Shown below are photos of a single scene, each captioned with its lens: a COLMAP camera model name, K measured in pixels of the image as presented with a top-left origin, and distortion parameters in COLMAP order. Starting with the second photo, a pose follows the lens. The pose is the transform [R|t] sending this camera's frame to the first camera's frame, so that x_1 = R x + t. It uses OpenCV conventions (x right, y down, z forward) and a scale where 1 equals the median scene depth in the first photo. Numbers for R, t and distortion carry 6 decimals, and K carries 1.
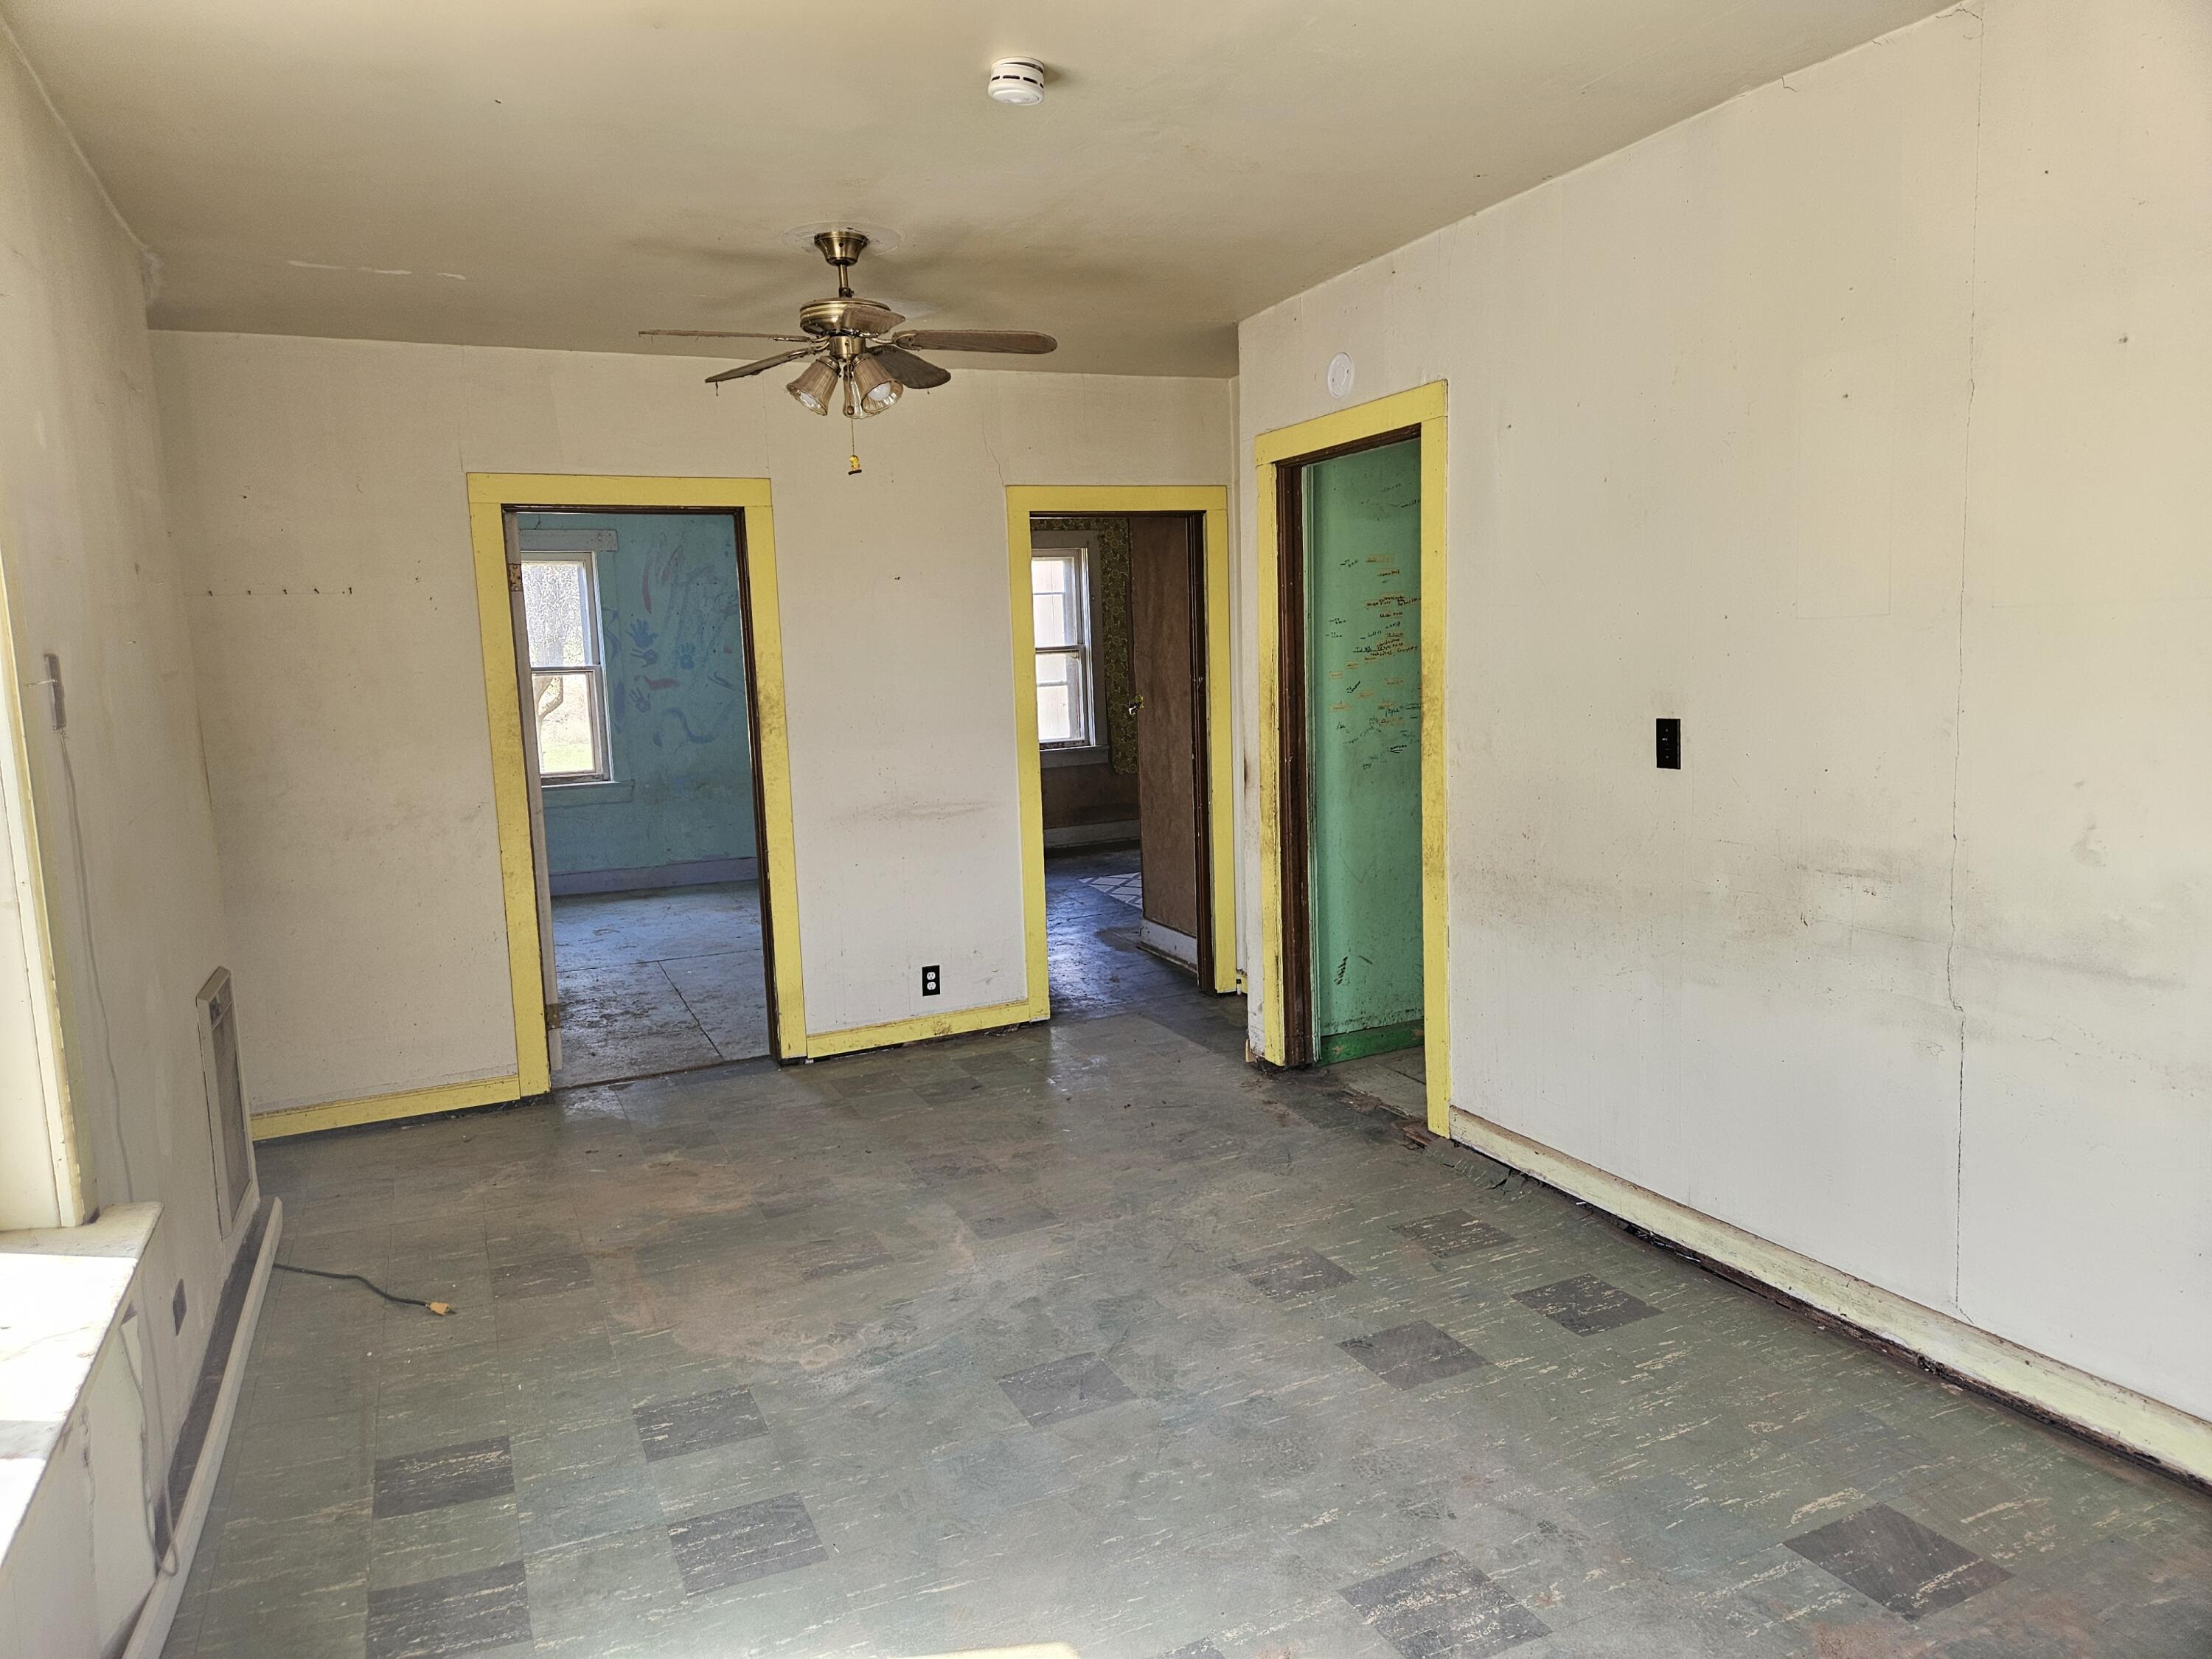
lens RADIAL K [[1502.1, 0, 1096.2], [0, 1502.1, 826.2], [0, 0, 1]] dist [0.033889, -0.016336]
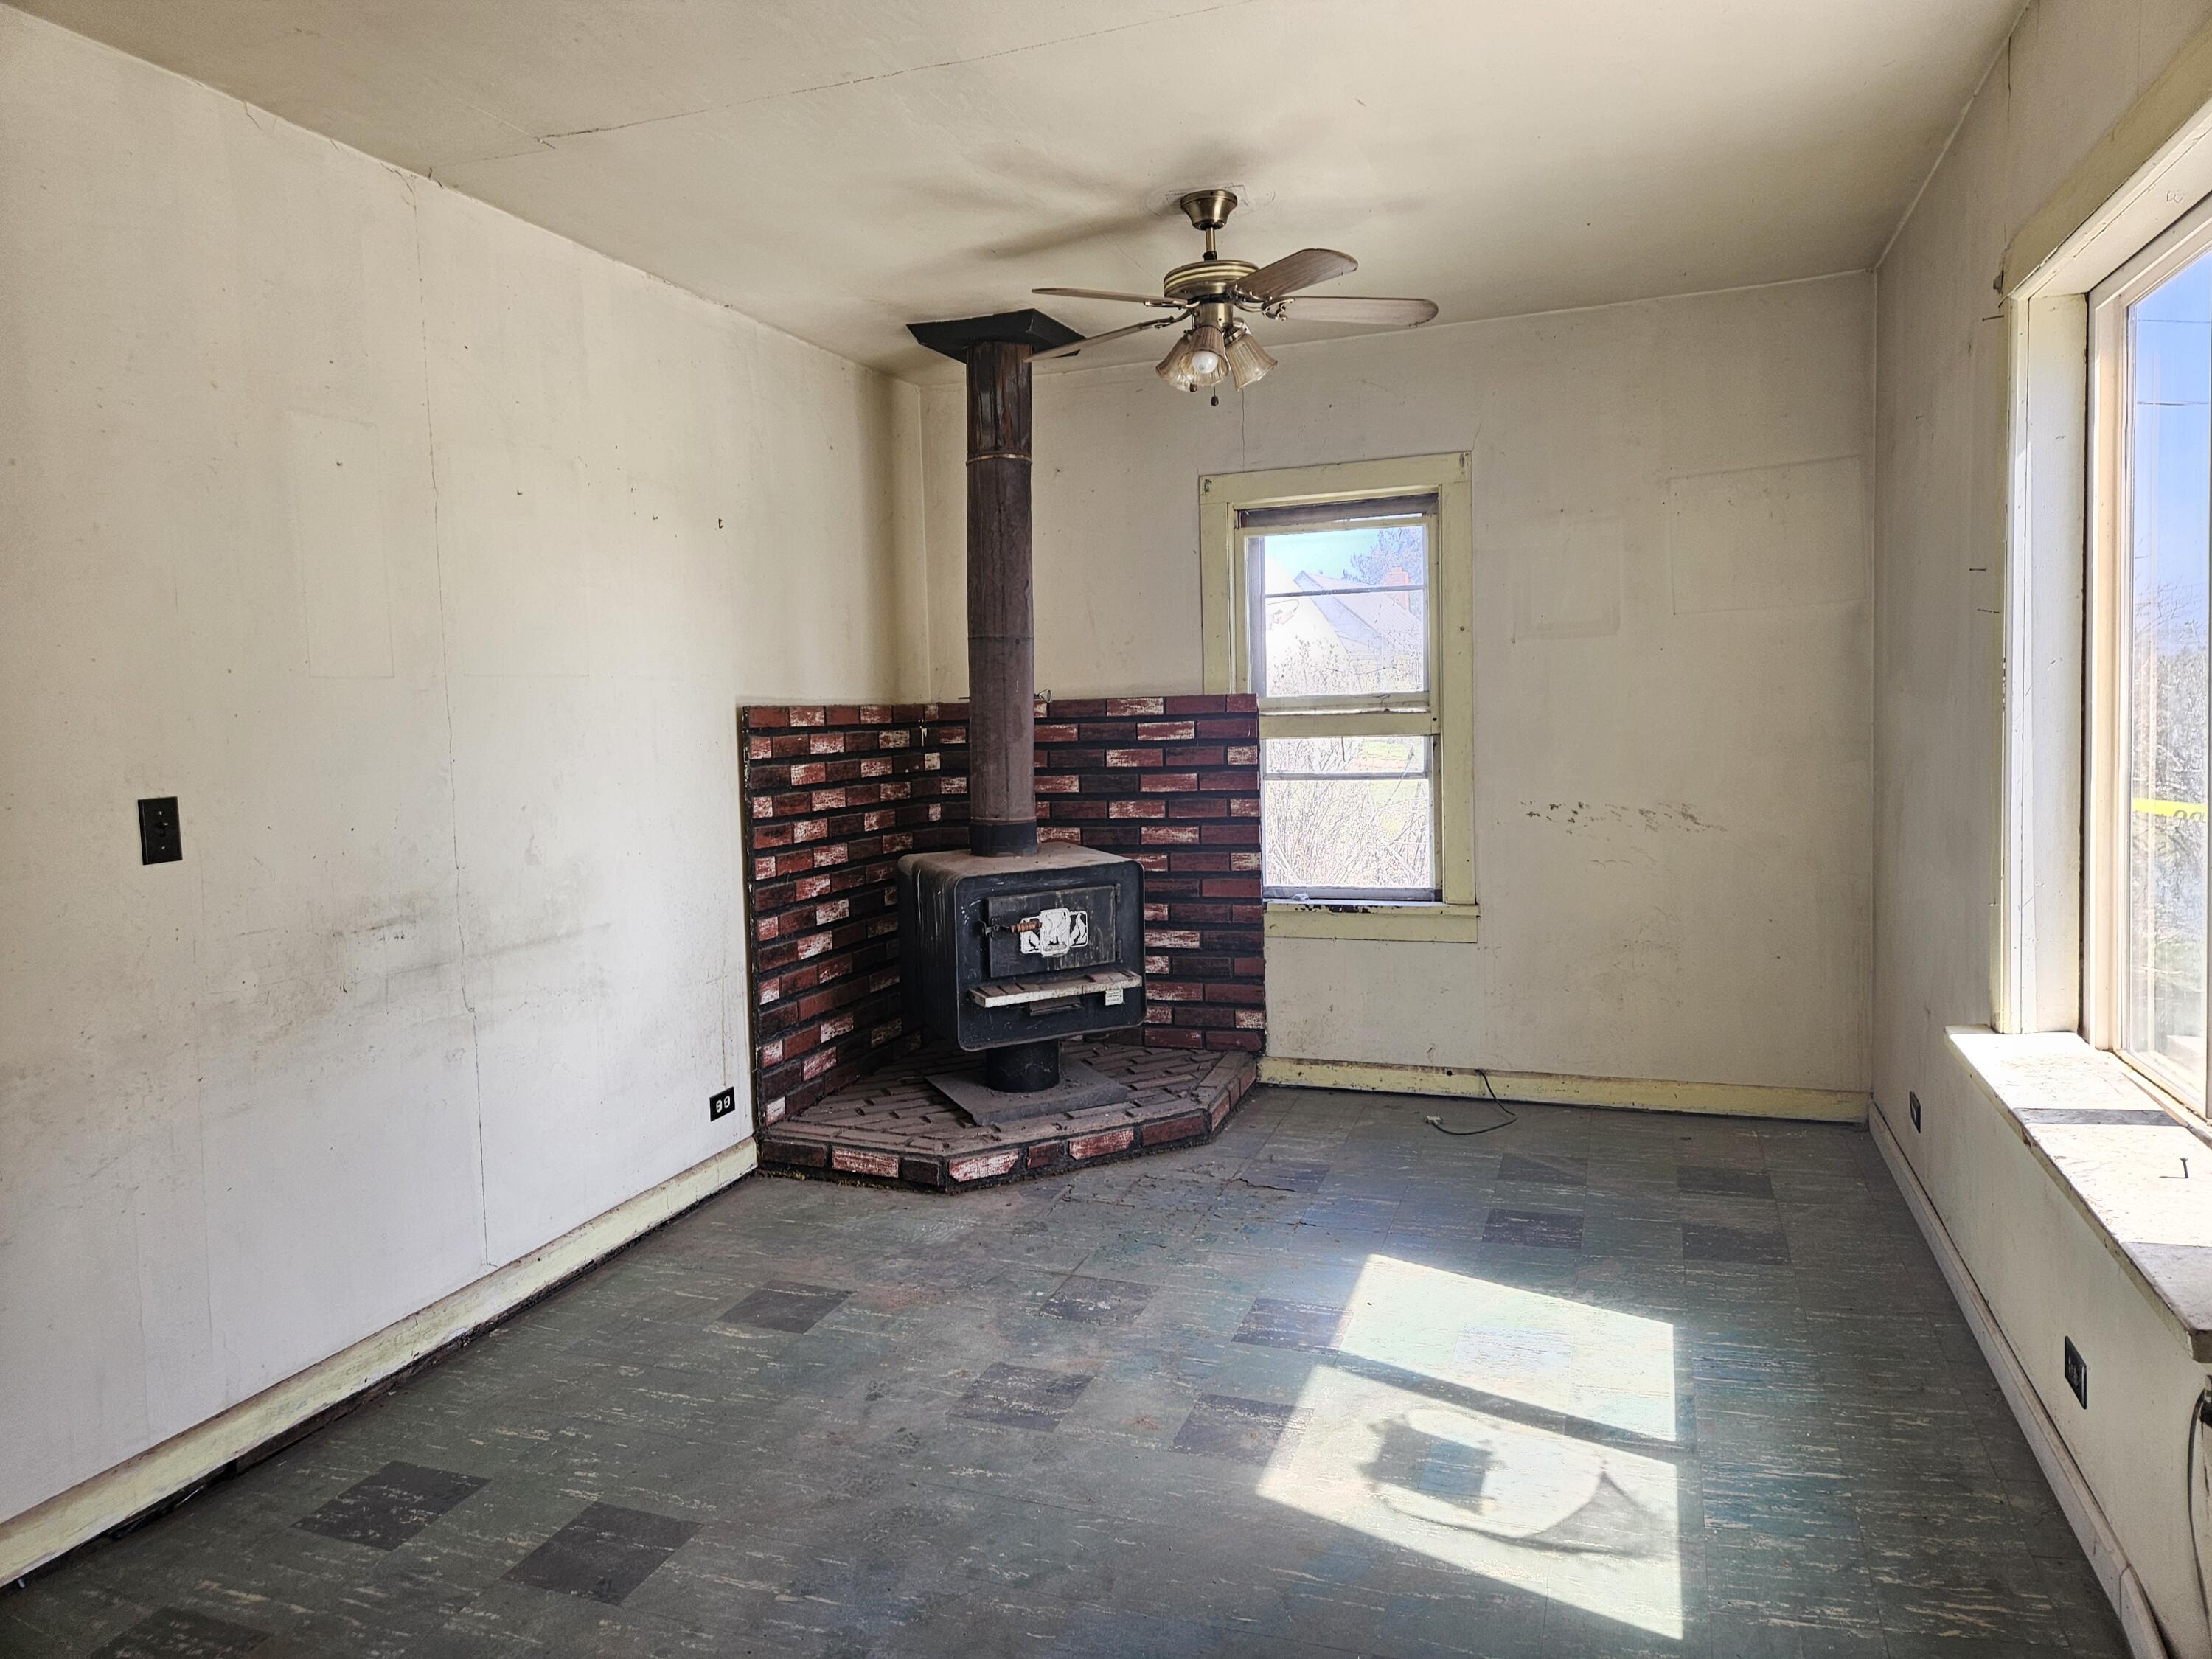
lens RADIAL K [[1502.1, 0, 1098.7], [0, 1502.1, 818.6], [0, 0, 1]] dist [0.033889, -0.016336]
pose [[-0.716986, 0.004822, 0.697071, -0.511858], [0.139274, 0.980805, 0.136468, -0.100923], [-0.683033, 0.194929, -0.703895, 1.232822]]
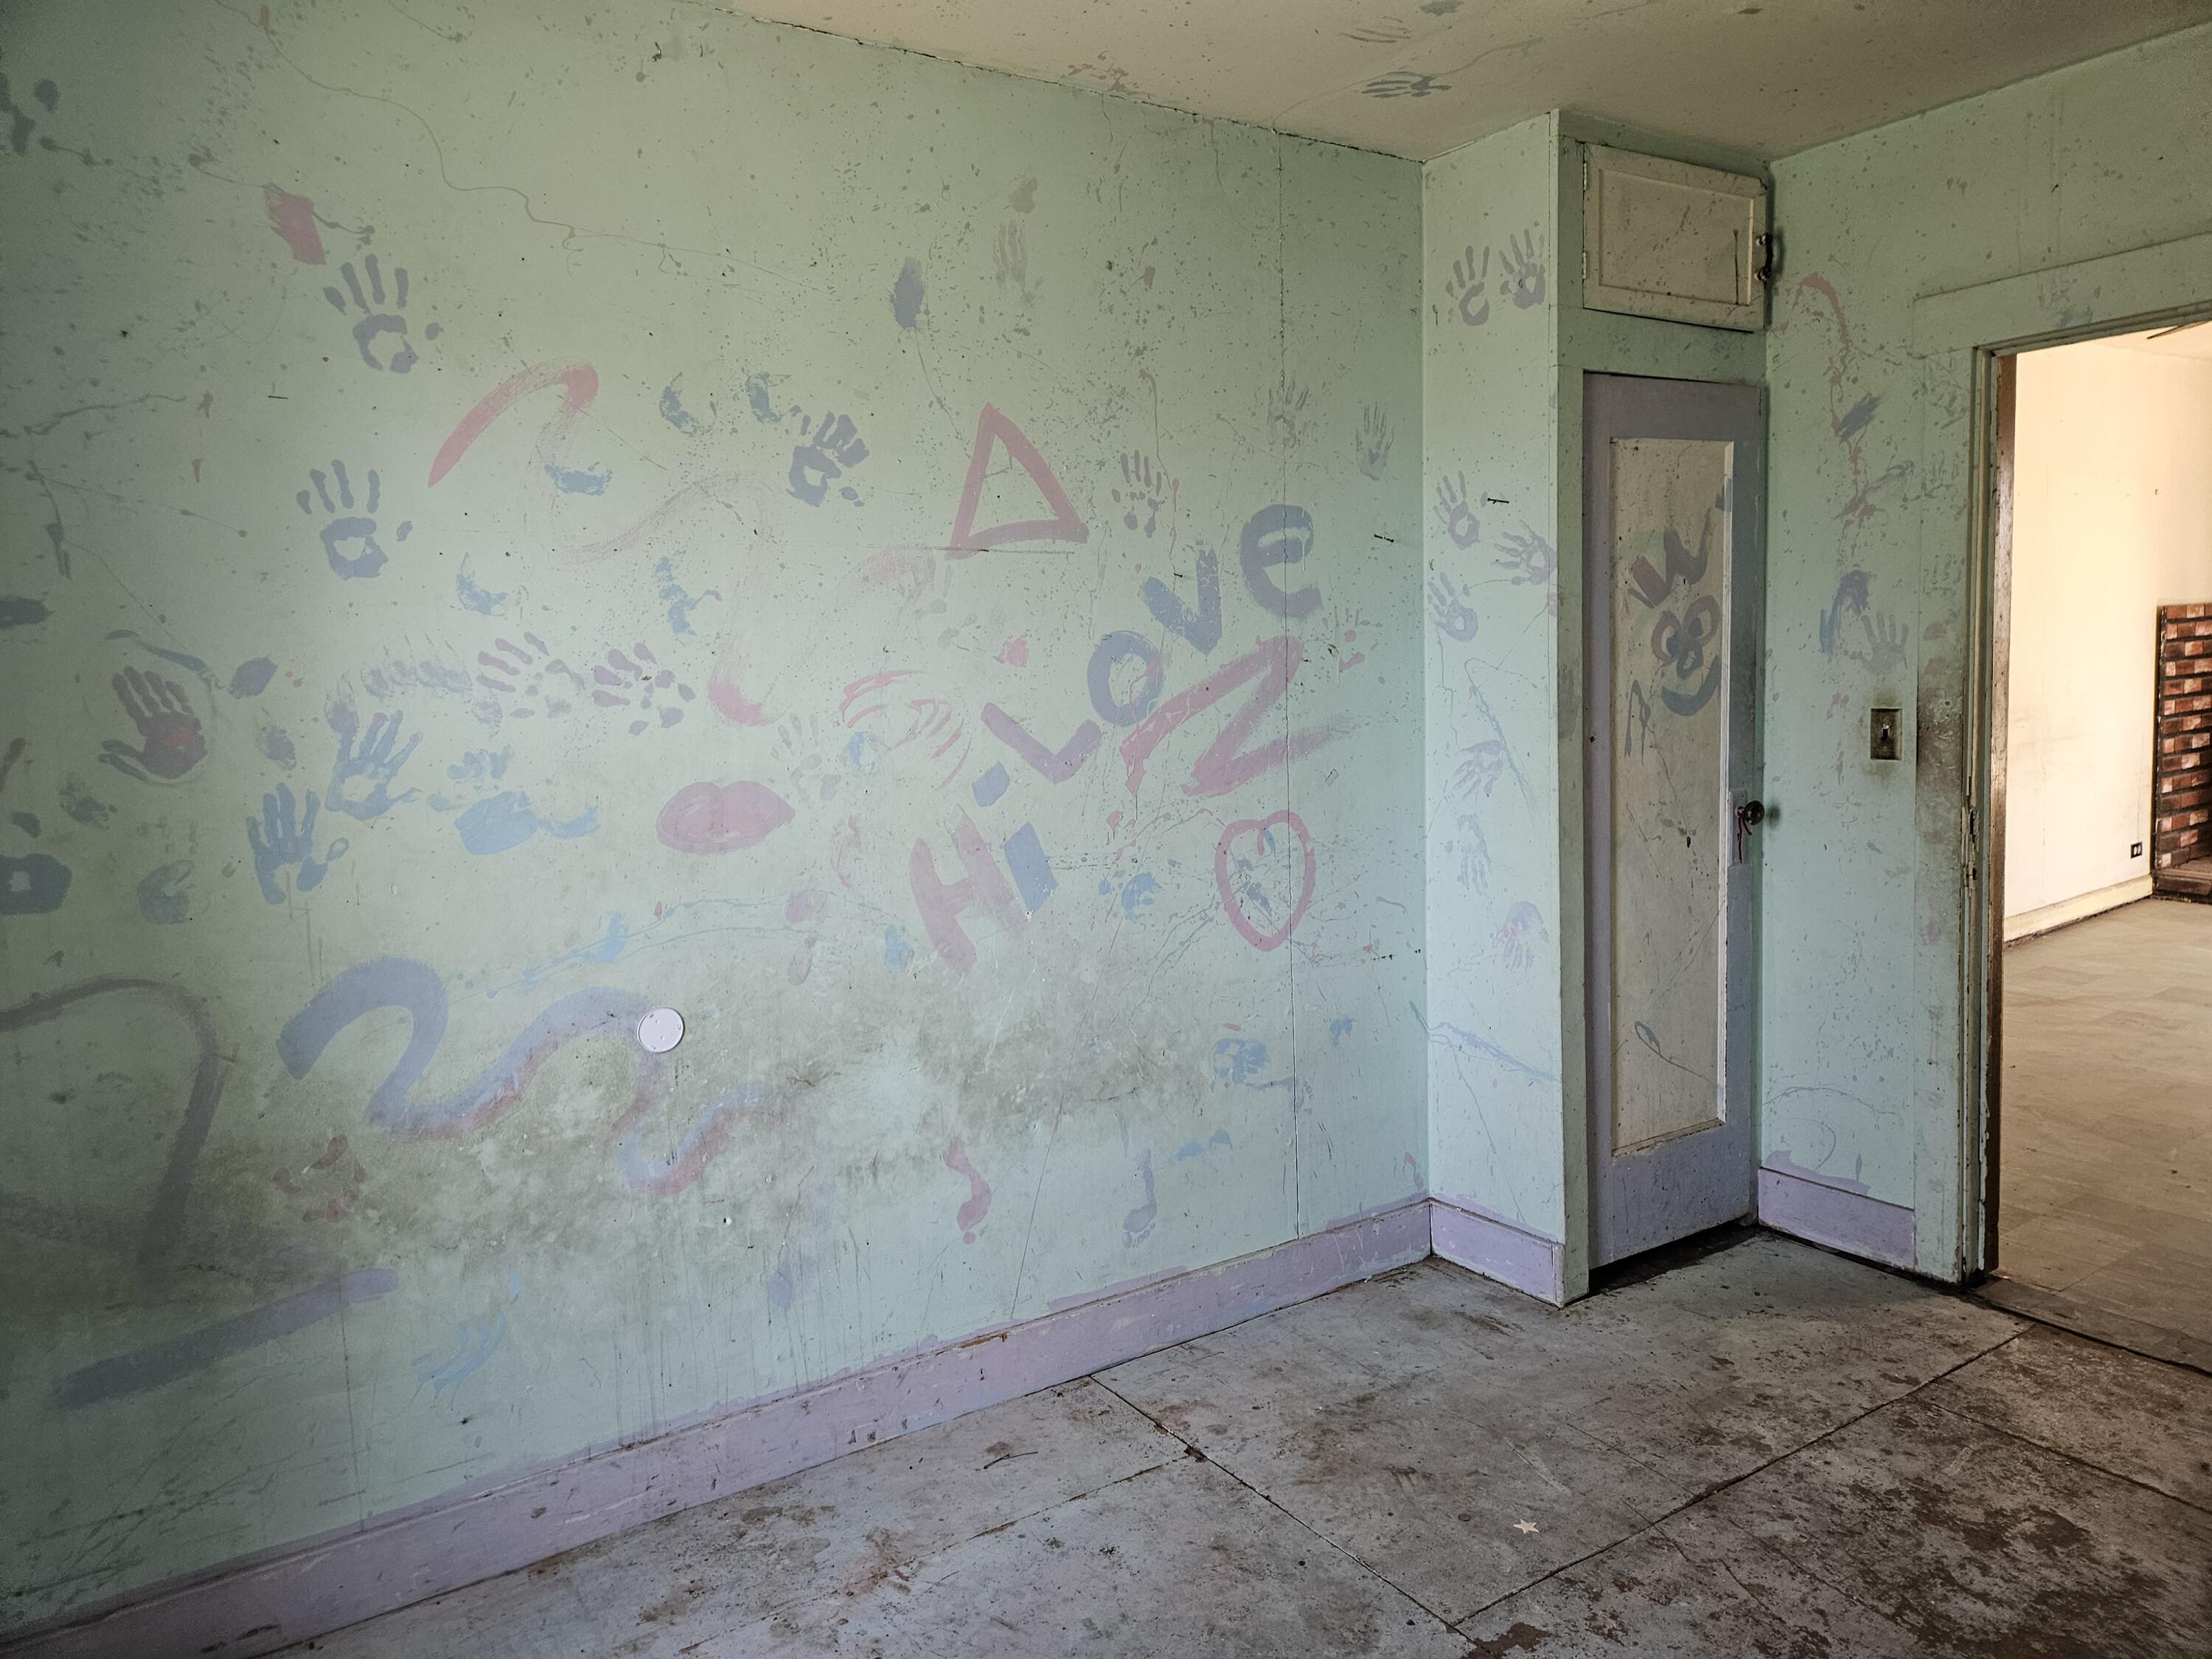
lens RADIAL K [[1502.1, 0, 1090.3], [0, 1502.1, 805.8], [0, 0, 1]] dist [0.033889, -0.016336]
pose [[-0.177942, -0.060998, 0.982149, -1.237404], [0.175798, 0.980050, 0.092718, -0.252188], [-0.968211, 0.189158, -0.163668, 2.390211]]
